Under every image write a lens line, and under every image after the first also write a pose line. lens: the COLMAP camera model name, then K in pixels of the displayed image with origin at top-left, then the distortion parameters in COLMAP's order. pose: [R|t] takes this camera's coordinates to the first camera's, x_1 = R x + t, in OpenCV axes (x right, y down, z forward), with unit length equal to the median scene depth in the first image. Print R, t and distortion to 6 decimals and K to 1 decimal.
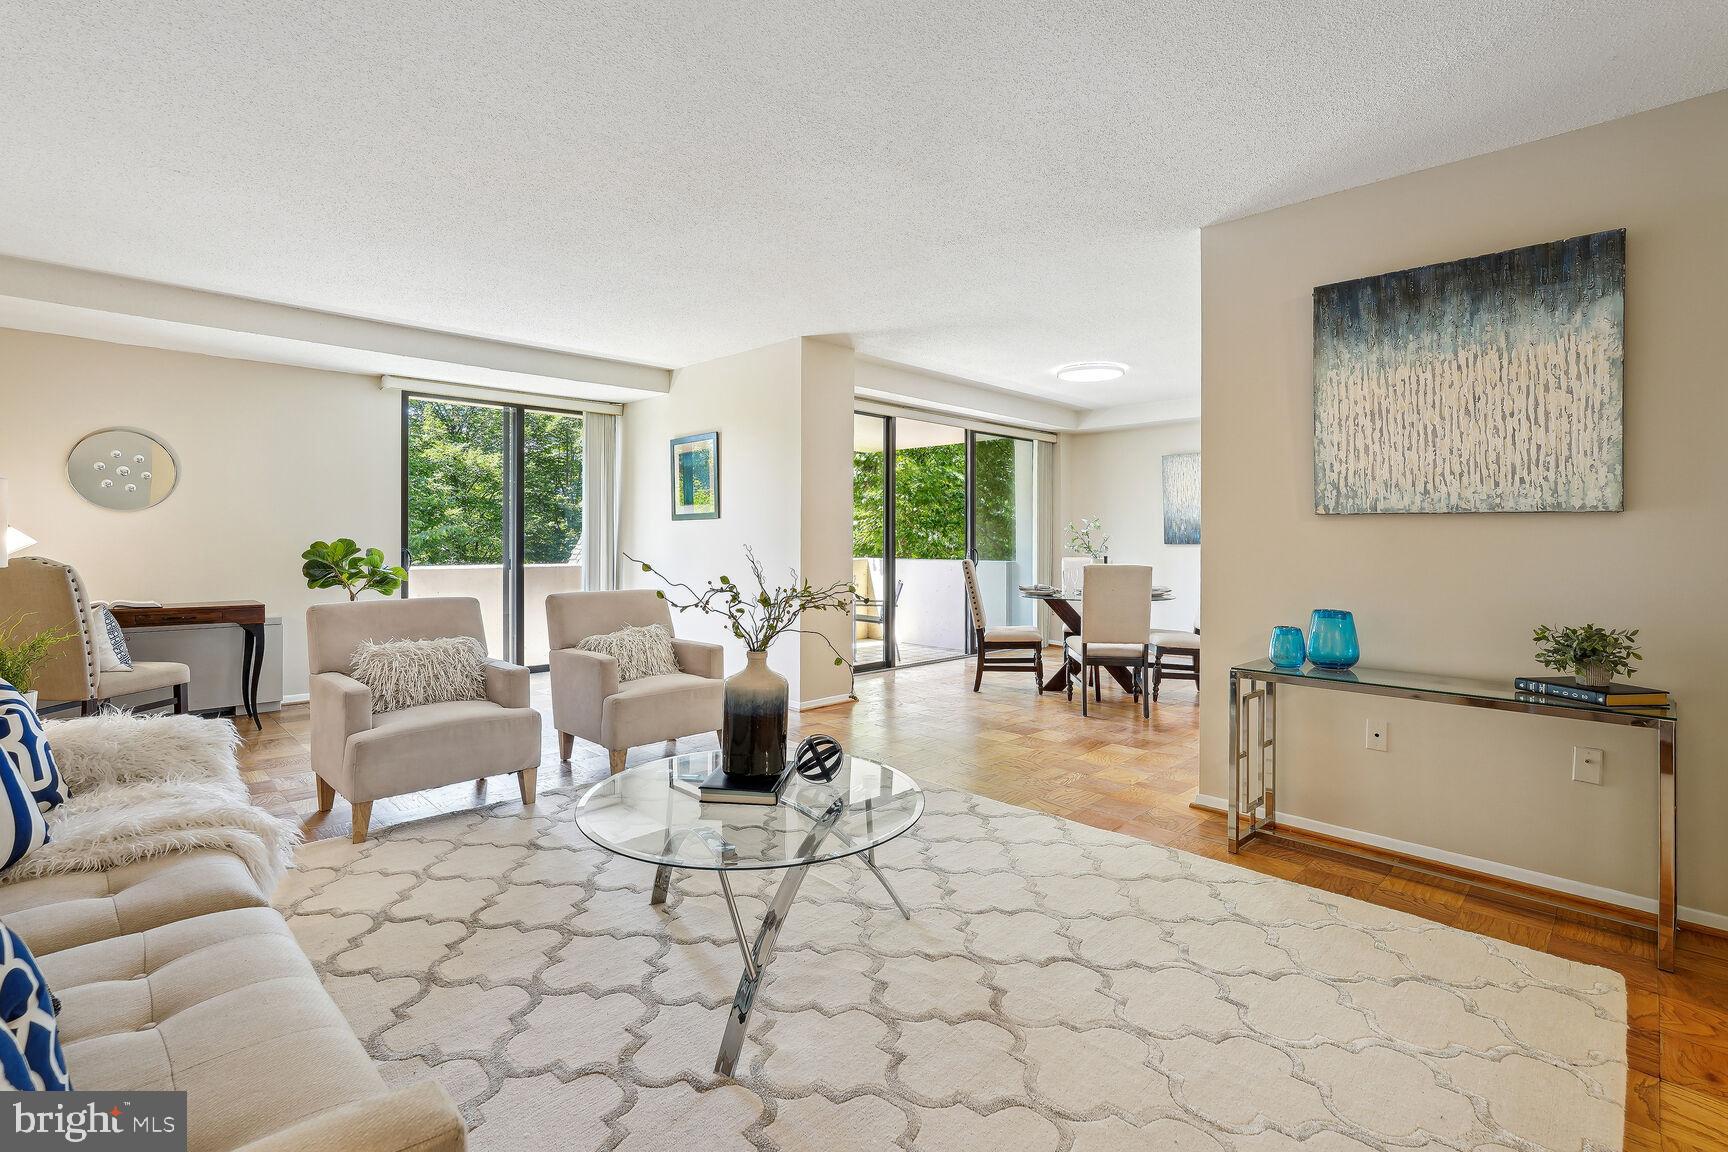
lens RADIAL K [[785.9, 0, 846.2], [0, 785.9, 542.8], [0, 0, 1]] dist [-0.009364, -0.000124]
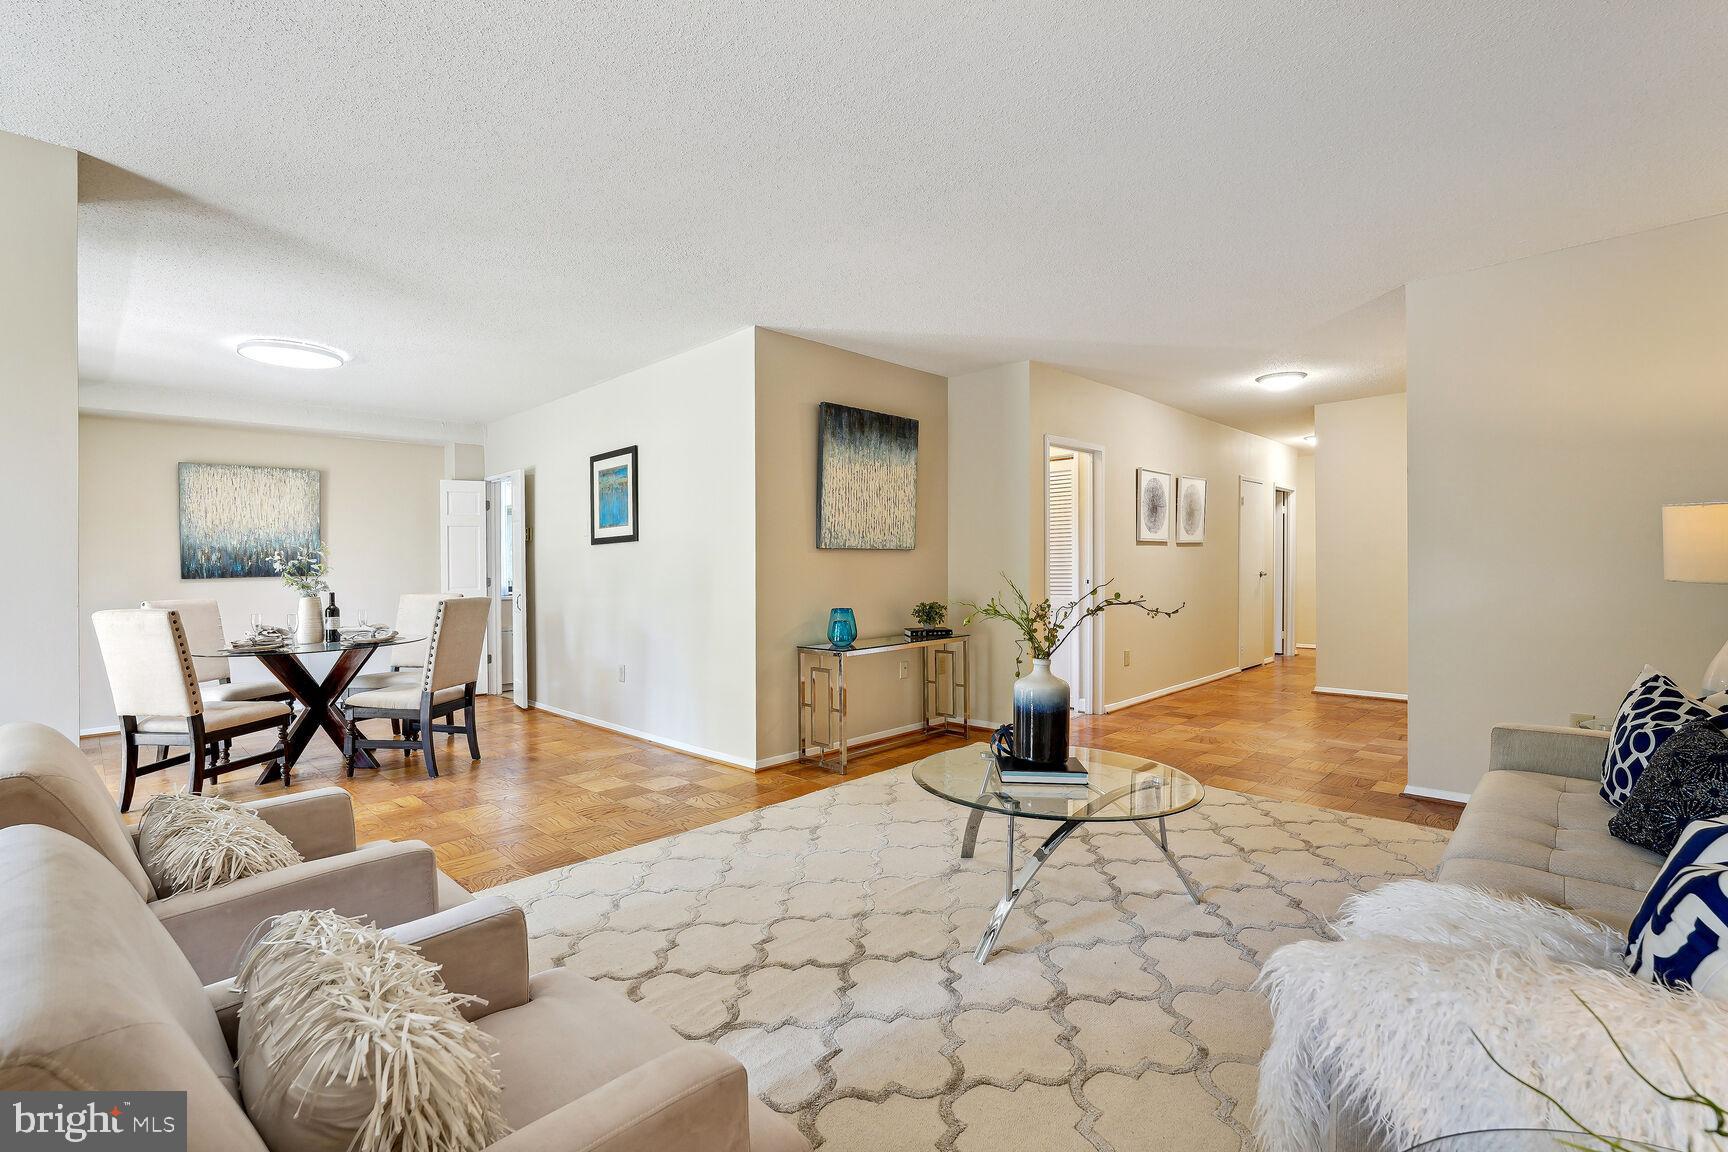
lens RADIAL K [[785.9, 0, 870.4], [0, 785.9, 574.9], [0, 0, 1]] dist [-0.009364, -0.000124]
pose [[-0.029941, -0.023268, 0.999281, -0.945814], [0.019663, 0.999522, 0.023863, -0.018888], [-0.999358, 0.020364, -0.029470, 0.938540]]
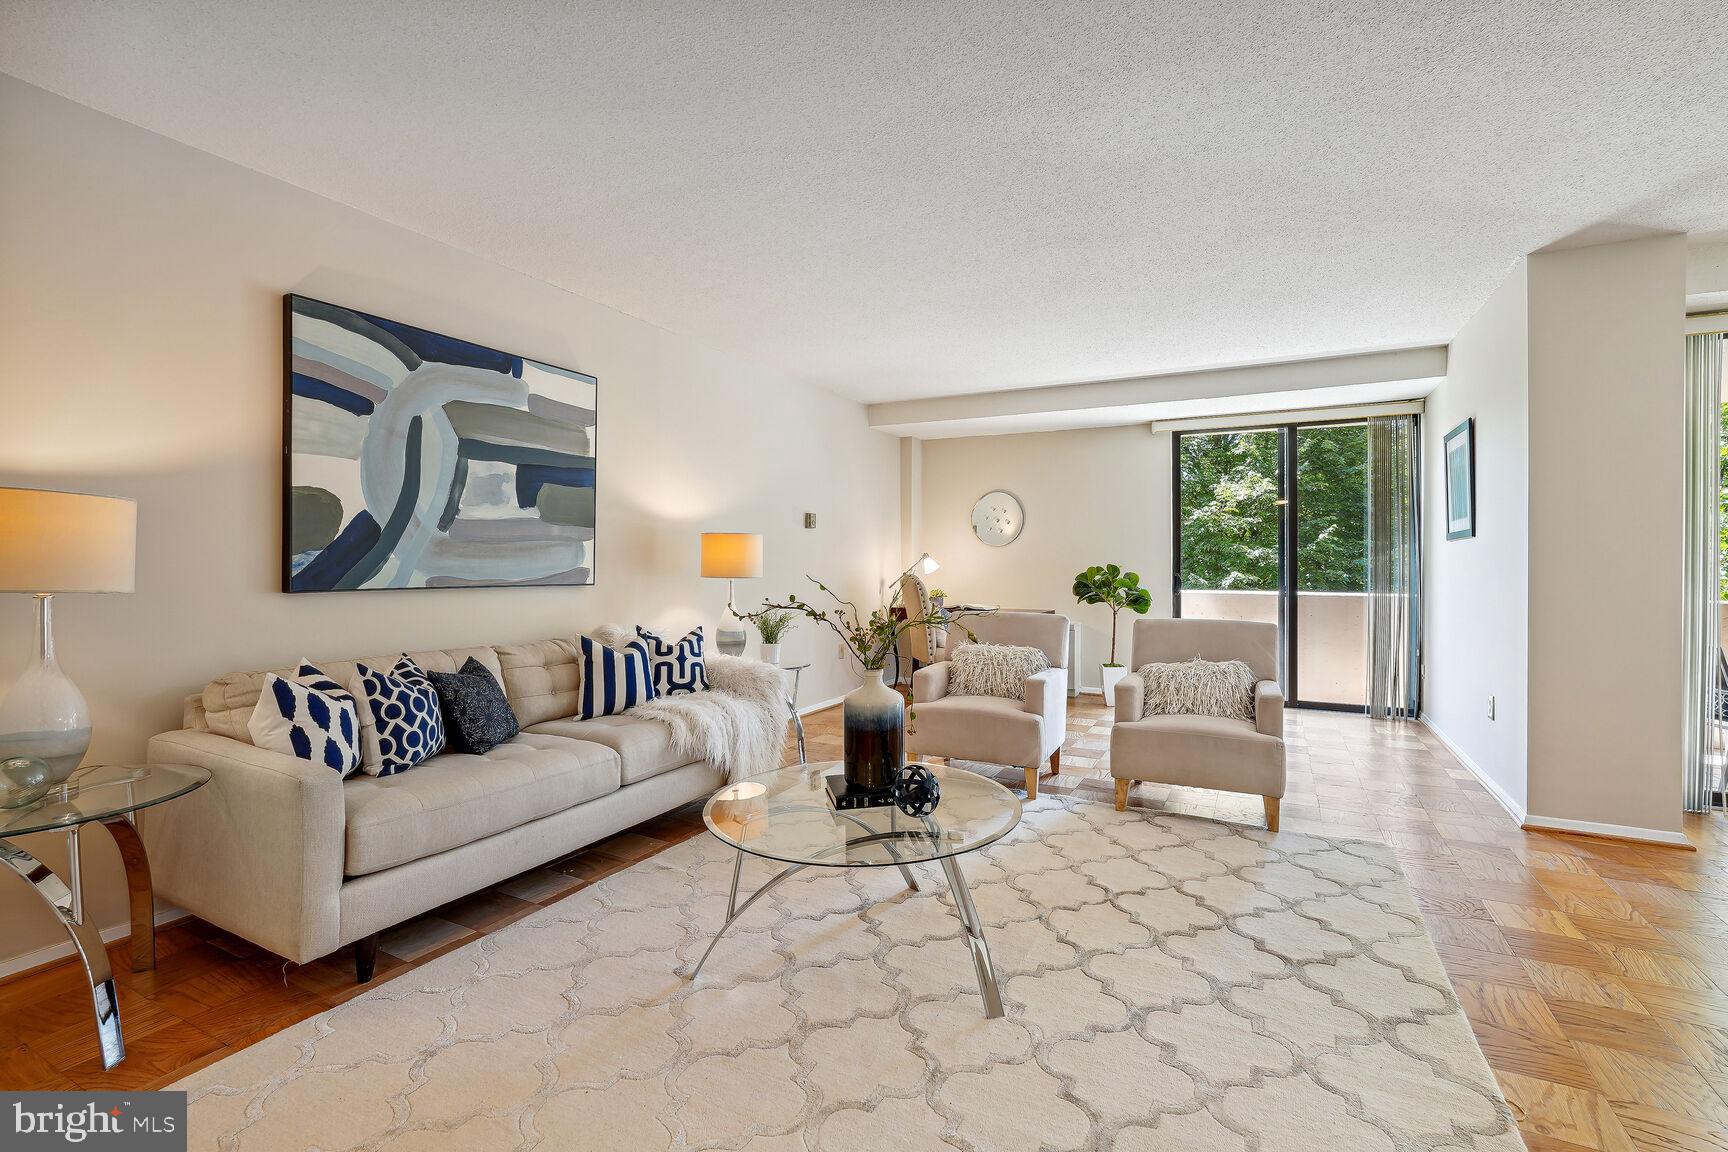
lens RADIAL K [[785.9, 0, 896.0], [0, 785.9, 548.6], [0, 0, 1]] dist [-0.009364, -0.000124]
pose [[0.312231, -0.018343, -0.949829, 0.405966], [-0.006112, 0.999754, -0.021316, -0.001534], [0.949987, 0.012461, 0.312042, 0.305586]]
